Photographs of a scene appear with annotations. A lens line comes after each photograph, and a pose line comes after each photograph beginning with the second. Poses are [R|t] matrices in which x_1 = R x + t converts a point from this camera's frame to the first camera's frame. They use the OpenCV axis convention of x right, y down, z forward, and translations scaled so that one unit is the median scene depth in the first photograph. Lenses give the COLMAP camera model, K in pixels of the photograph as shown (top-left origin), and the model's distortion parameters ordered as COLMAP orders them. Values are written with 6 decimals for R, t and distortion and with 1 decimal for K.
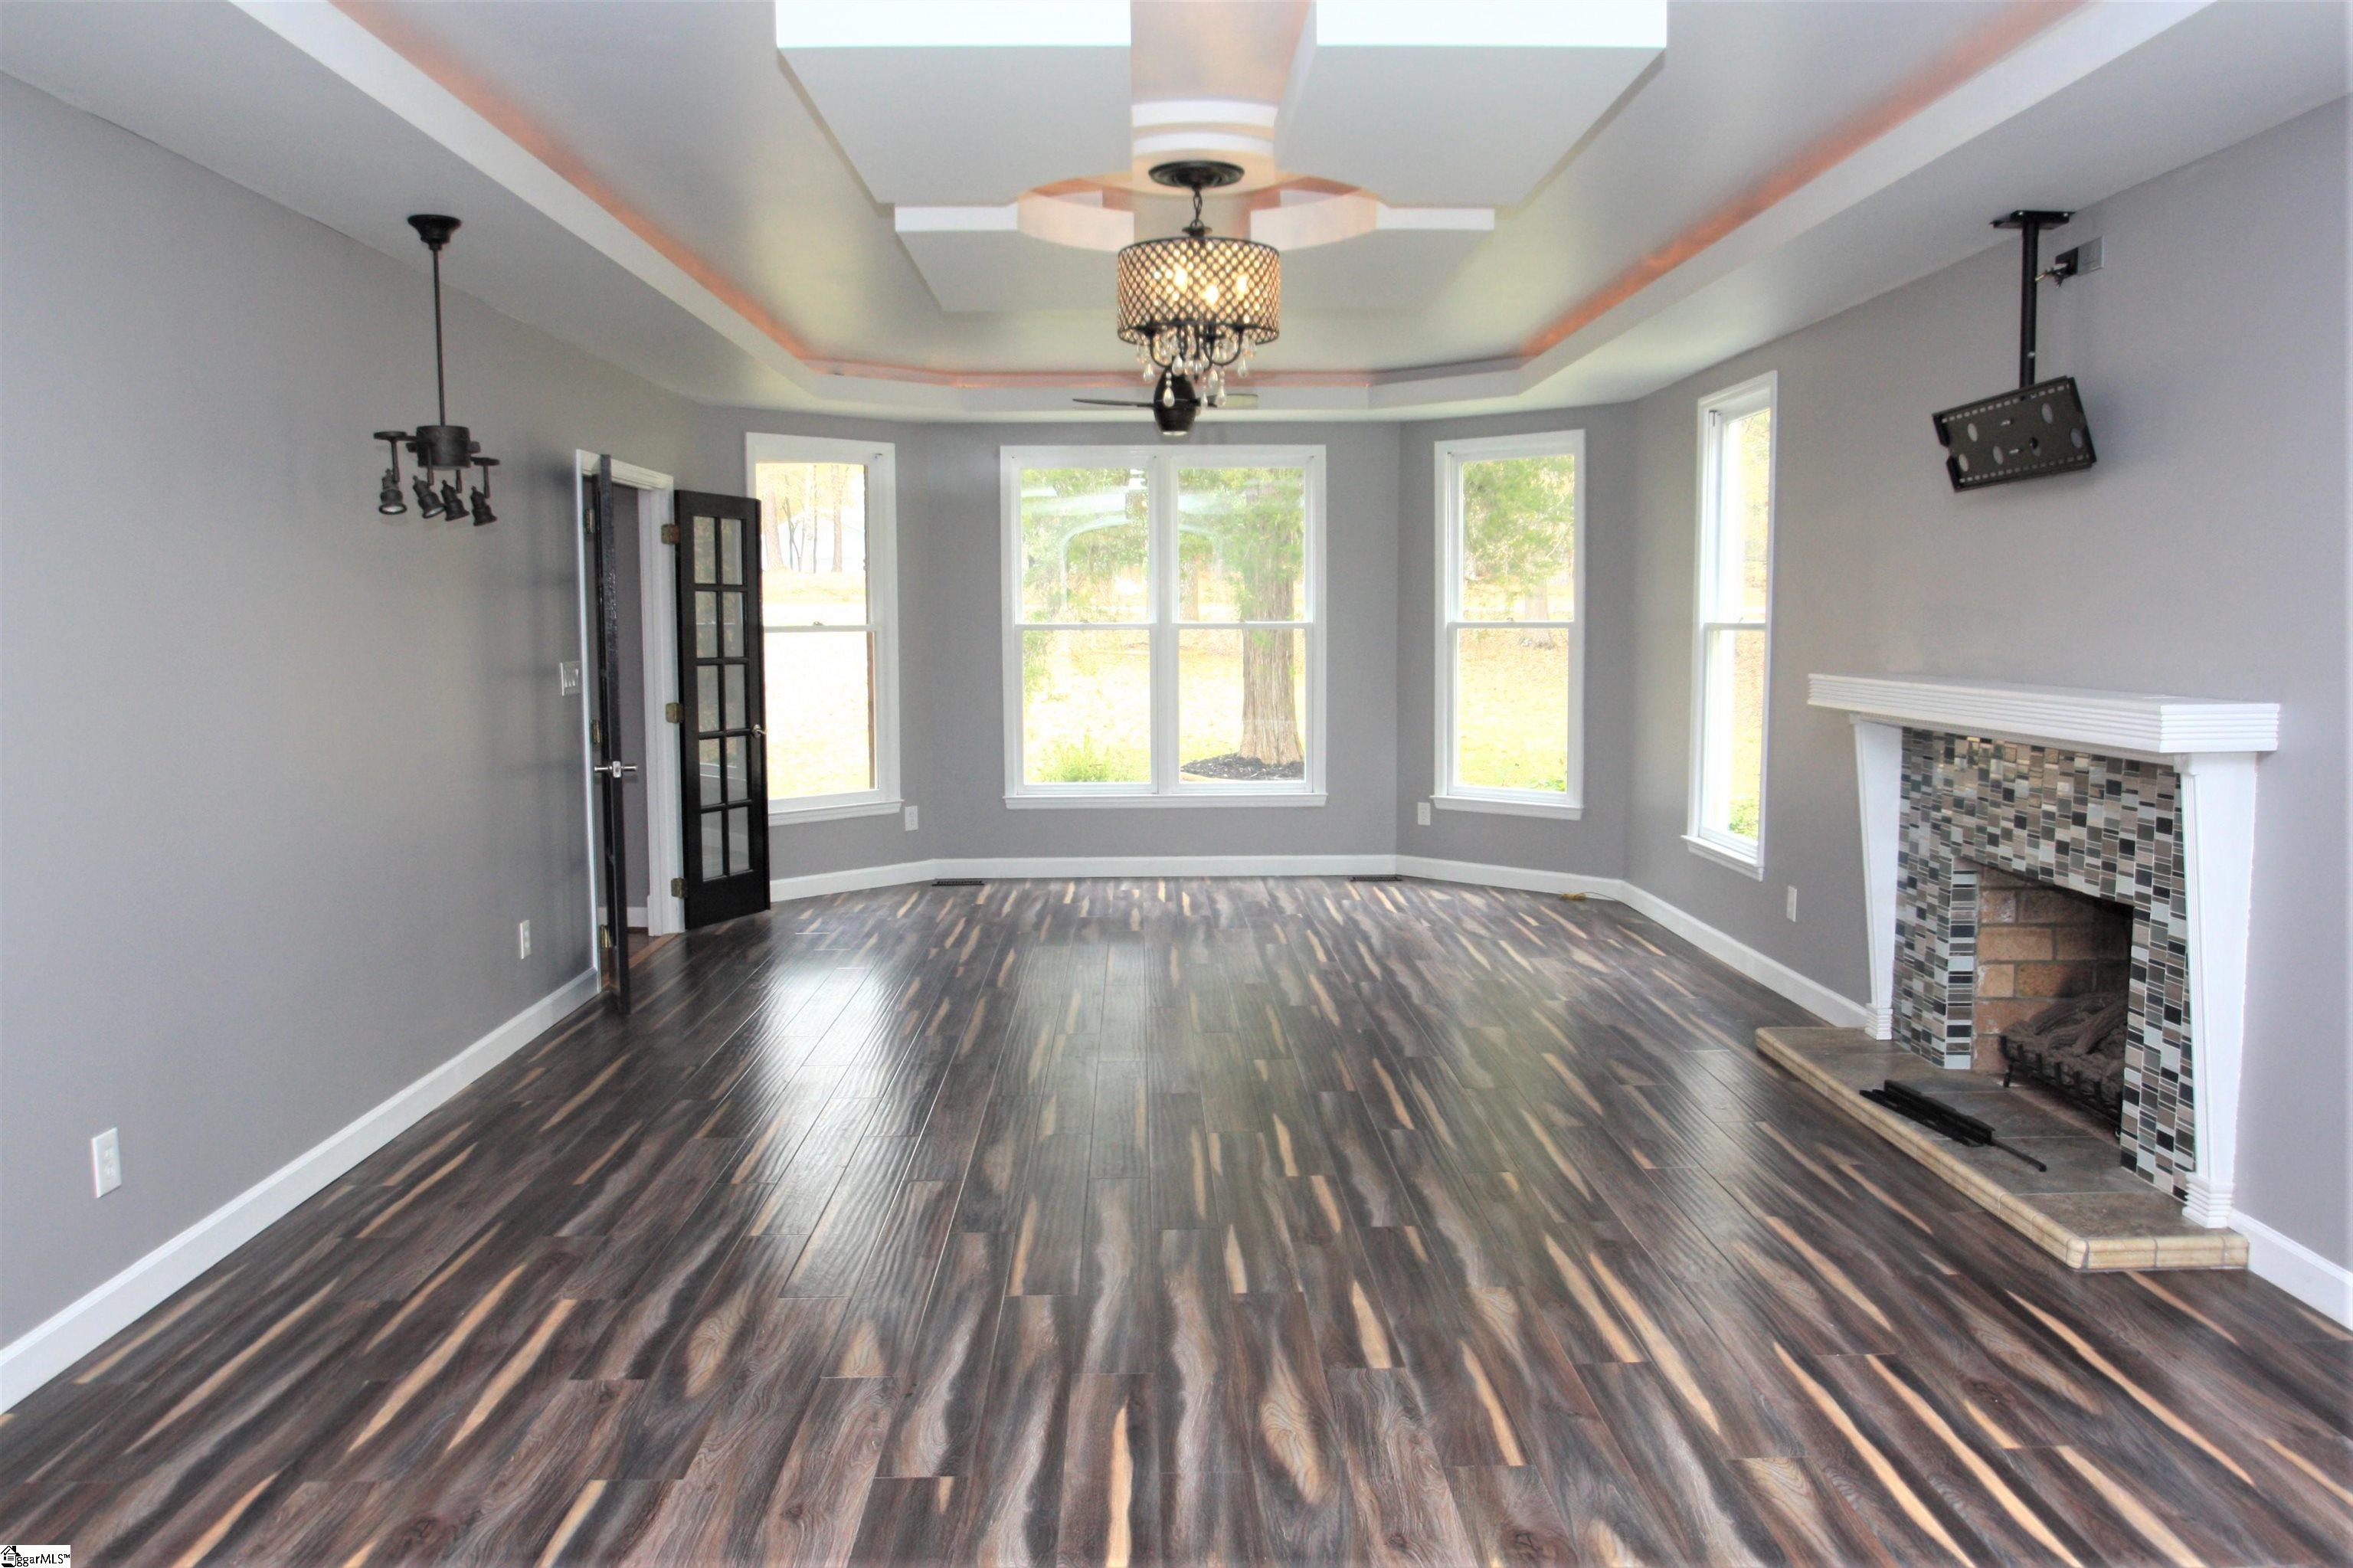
lens RADIAL K [[1750.0, 0, 1177.5], [0, 1750.0, 784.3], [0, 0, 1]] dist [0.012497, 0.002008]
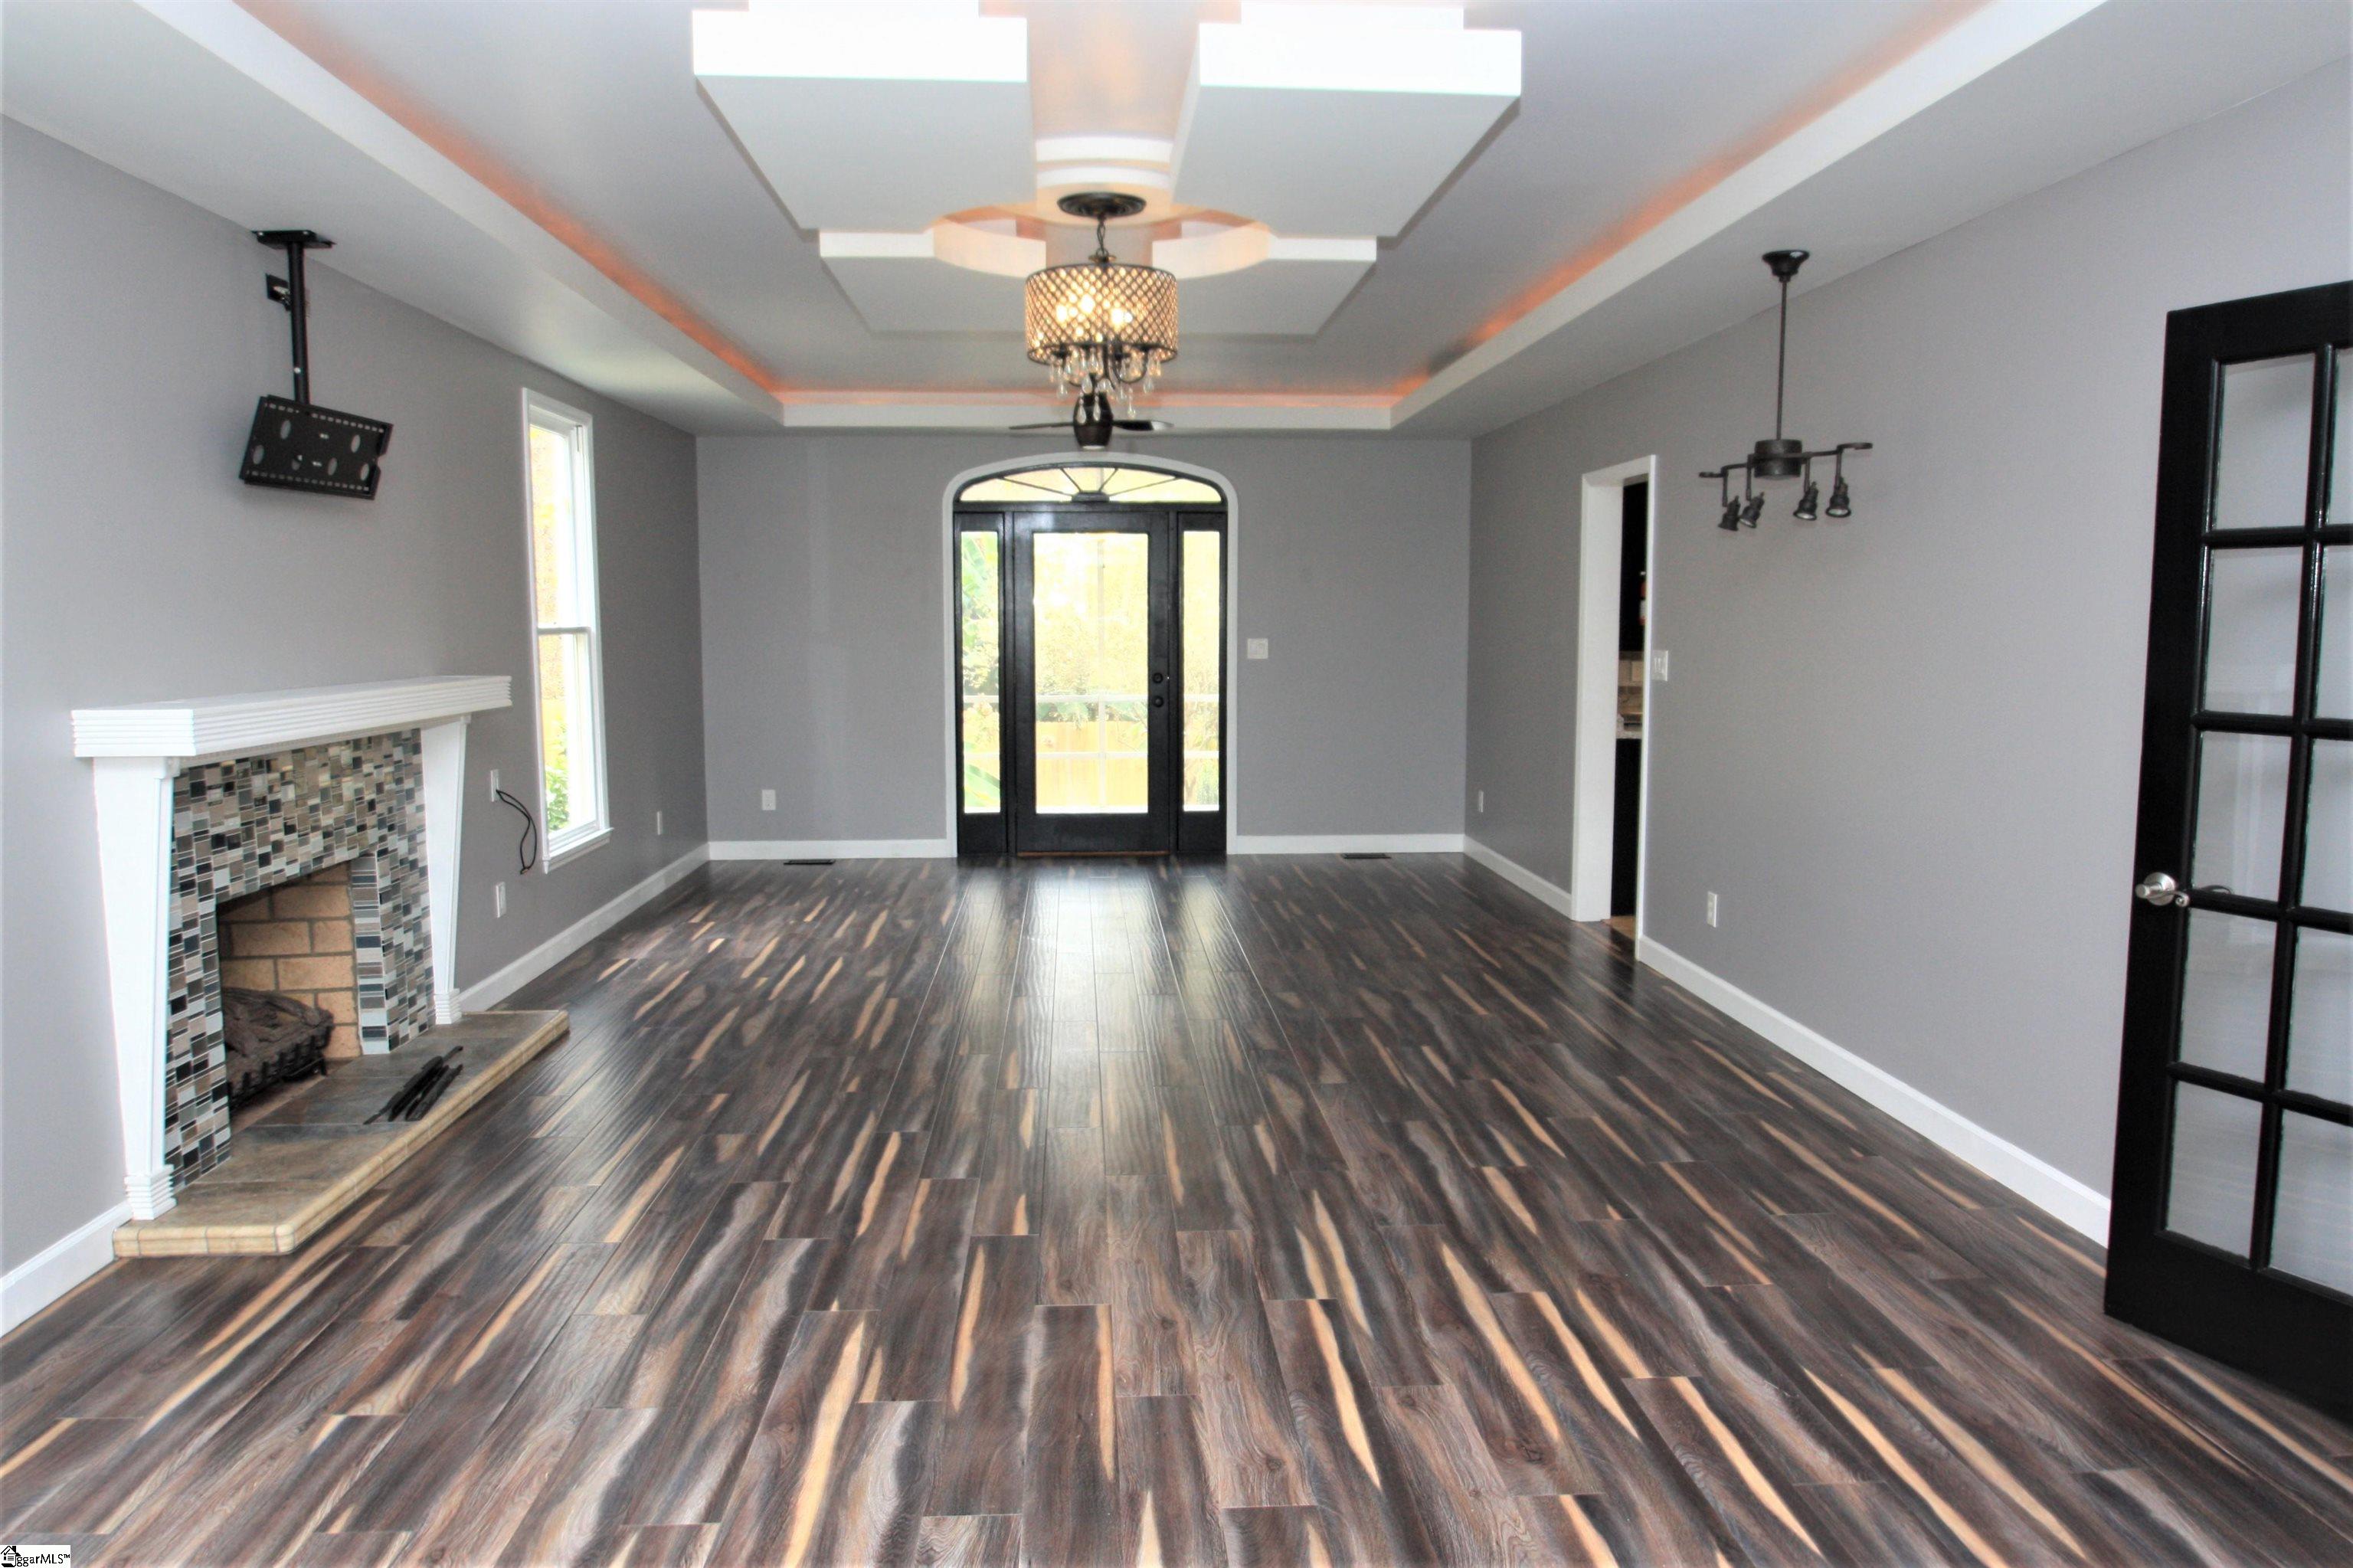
lens RADIAL K [[1629.2, 0, 1178.4], [0, 1629.2, 781.6], [0, 0, 1]] dist [-0.011776, -0.002198]
pose [[-0.999255, 0.011279, -0.036916, 0.005317], [0.003638, 0.979615, 0.200852, -0.192500], [0.038429, 0.200568, -0.978926, 1.956168]]
